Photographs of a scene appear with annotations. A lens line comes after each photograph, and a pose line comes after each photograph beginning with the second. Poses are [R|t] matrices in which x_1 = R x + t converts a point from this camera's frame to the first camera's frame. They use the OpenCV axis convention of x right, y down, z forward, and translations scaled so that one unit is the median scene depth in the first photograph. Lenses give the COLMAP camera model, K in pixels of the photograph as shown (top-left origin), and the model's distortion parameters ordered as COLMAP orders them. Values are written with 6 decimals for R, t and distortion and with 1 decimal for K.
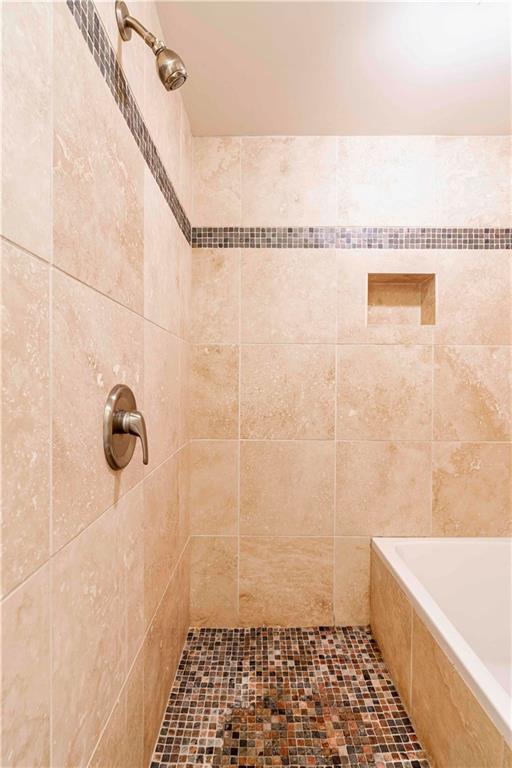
lens RADIAL K [[355.5, 0, 253.0], [0, 355.5, 384.5], [0, 0, 1]] dist [-0.012298, 0.003325]
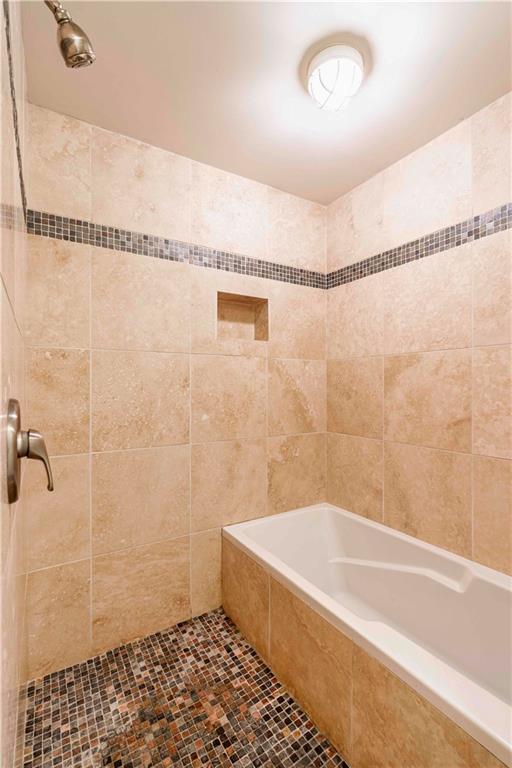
lens RADIAL K [[355.5, 0, 246.7], [0, 355.5, 387.2], [0, 0, 1]] dist [-0.012298, 0.003325]
pose [[0.845986, -0.010847, 0.533095, -0.195394], [0.011512, 0.999932, 0.002077, -0.013249], [-0.533081, 0.004380, 0.846053, 0.007062]]
